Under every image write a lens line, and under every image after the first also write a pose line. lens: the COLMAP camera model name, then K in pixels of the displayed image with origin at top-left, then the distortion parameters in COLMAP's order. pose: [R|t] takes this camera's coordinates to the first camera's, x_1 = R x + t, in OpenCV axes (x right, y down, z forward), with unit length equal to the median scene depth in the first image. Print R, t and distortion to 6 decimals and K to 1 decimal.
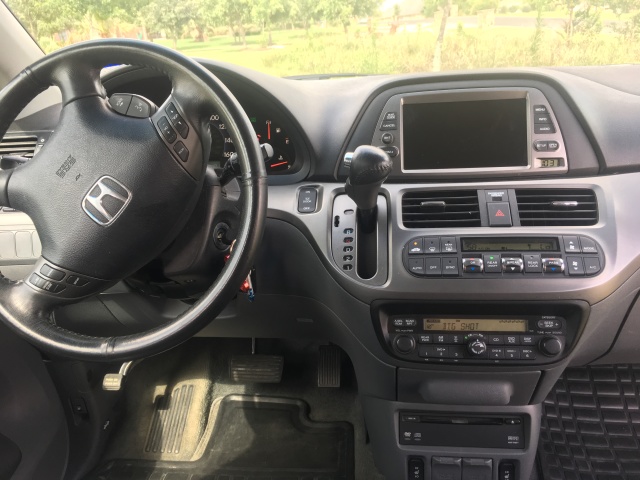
lens RADIAL K [[525.1, 0, 320.0], [0, 525.1, 240.0], [0, 0, 1]] dist [0.008832, -0.006674]
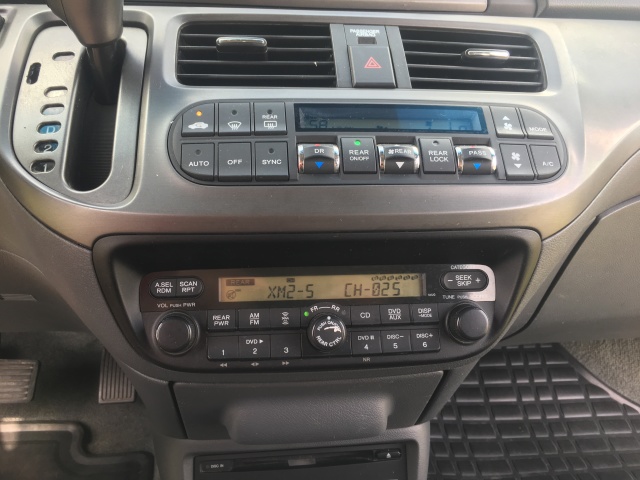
lens RADIAL K [[549.8, 0, 320.0], [0, 549.8, 240.0], [0, 0, 1]] dist [0.004838, 0.000551]
pose [[0.966652, -0.008185, 0.255962, 0.161908], [-0.000121, 0.999474, 0.032419, 0.101773], [-0.256092, -0.031369, 0.966143, 0.512810]]
